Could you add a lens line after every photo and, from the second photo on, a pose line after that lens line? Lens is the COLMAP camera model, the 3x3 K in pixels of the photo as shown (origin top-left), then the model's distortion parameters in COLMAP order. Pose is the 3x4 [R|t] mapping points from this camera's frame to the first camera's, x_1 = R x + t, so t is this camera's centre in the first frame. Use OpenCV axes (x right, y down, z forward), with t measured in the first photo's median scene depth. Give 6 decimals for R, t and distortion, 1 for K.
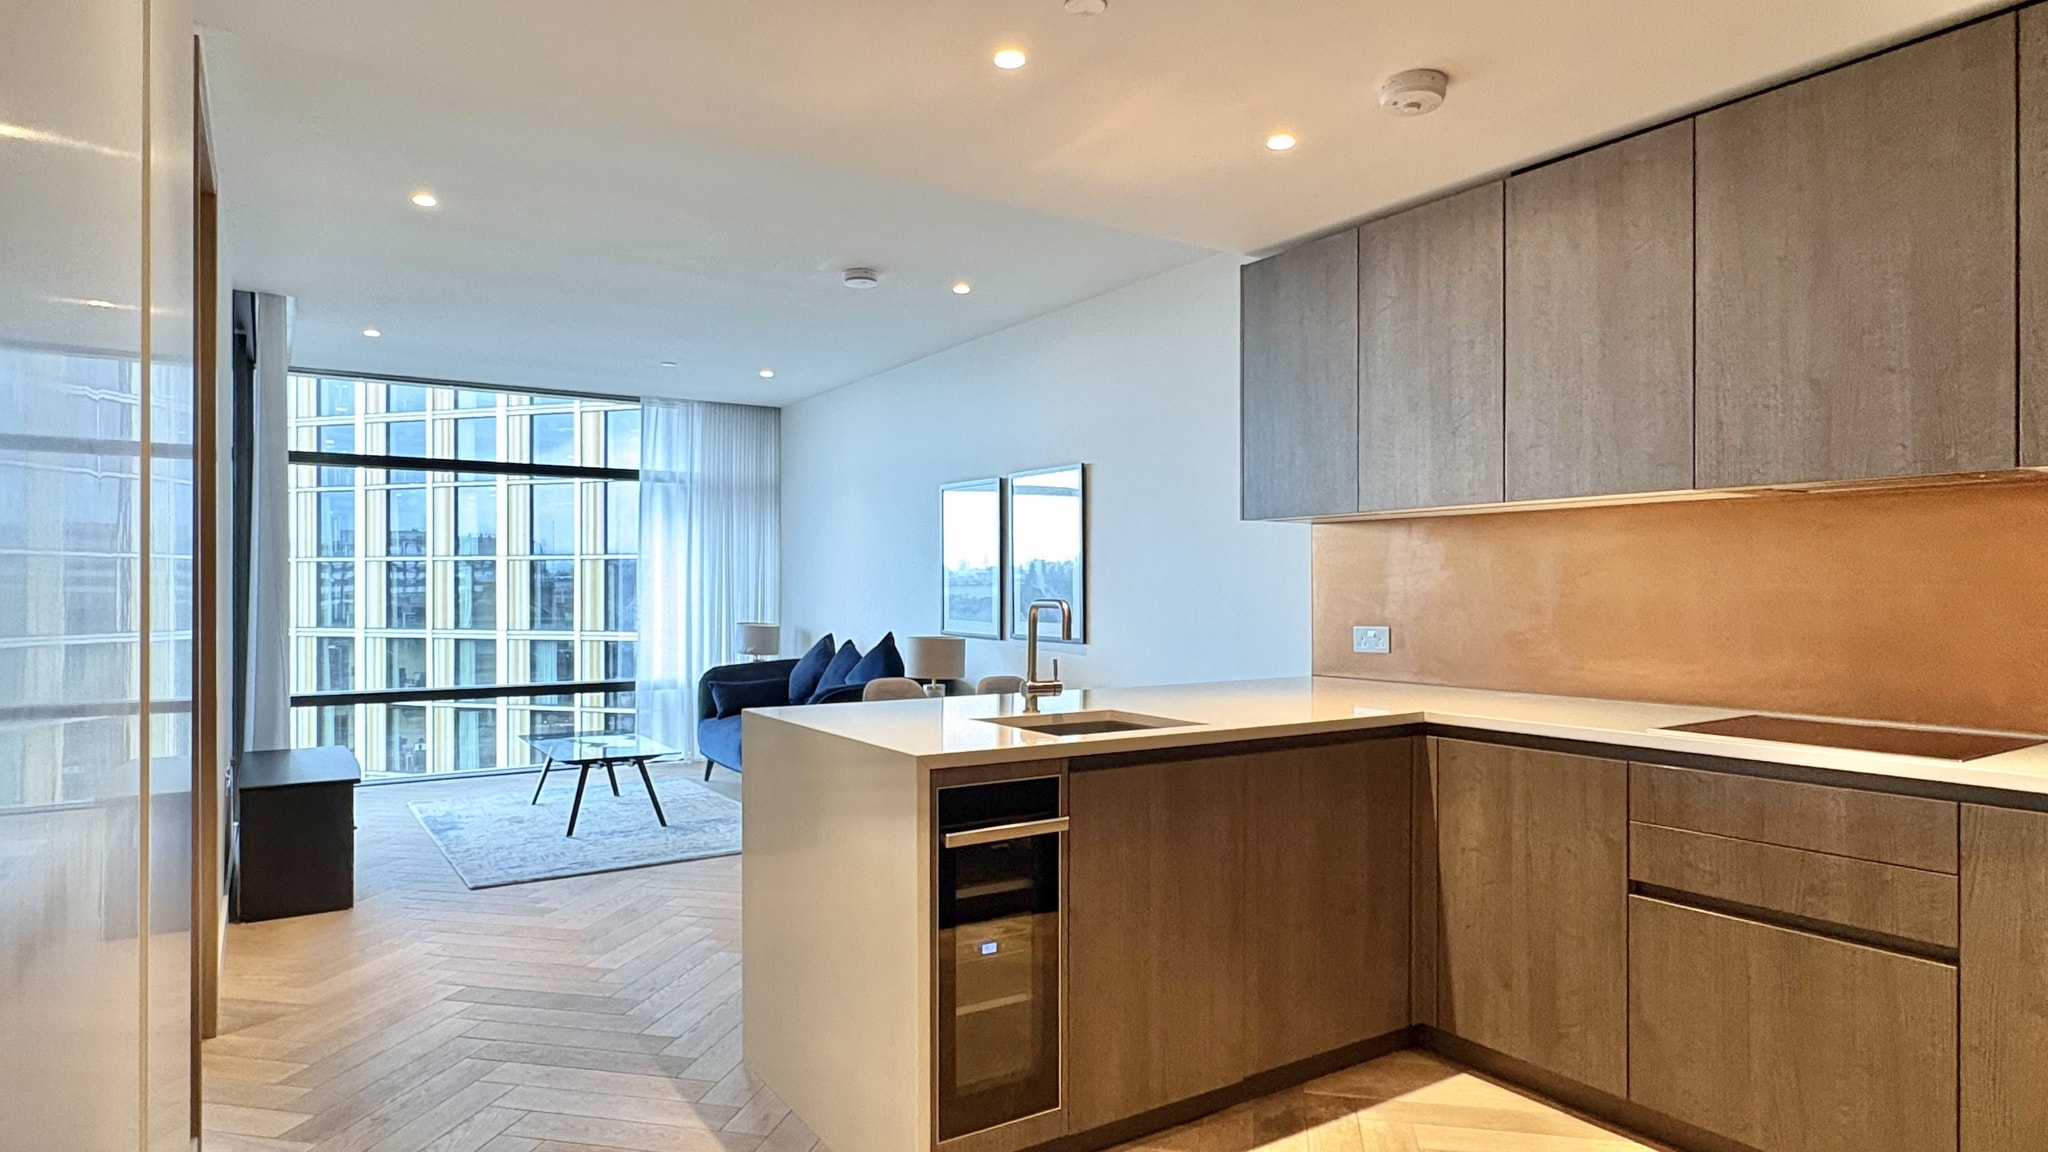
lens RADIAL K [[1171.3, 0, 1073.9], [0, 1171.3, 583.2], [0, 0, 1]] dist [0.003852, 0.002022]
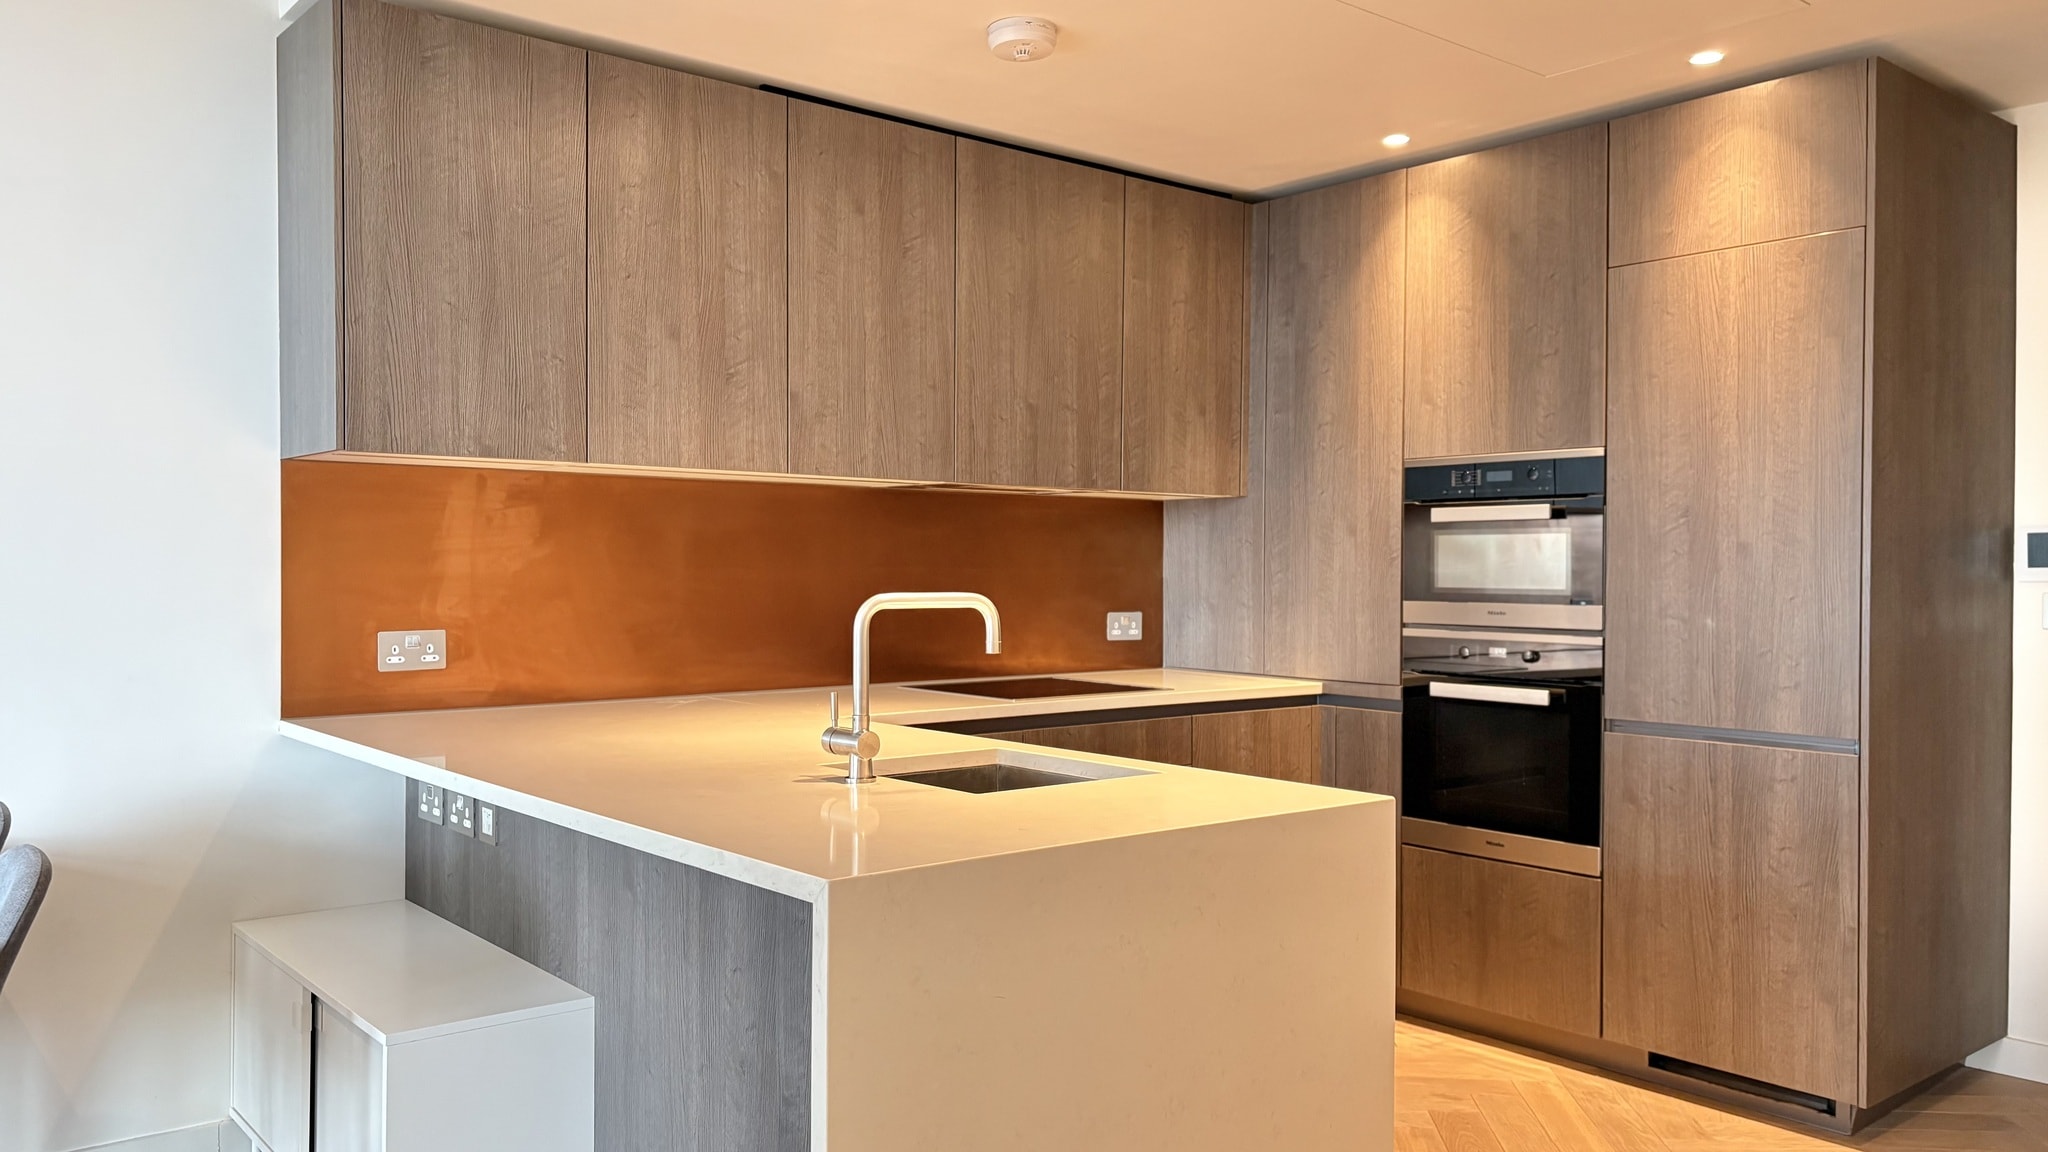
lens RADIAL K [[1532.0, 0, 1017.1], [0, 1532.0, 571.5], [0, 0, 1]] dist [0.019173, -0.001143]
pose [[-0.087550, -0.013527, 0.996068, -0.798872], [-0.018067, 0.999765, 0.011989, -0.015108], [-0.995996, -0.016946, -0.087774, 0.964192]]
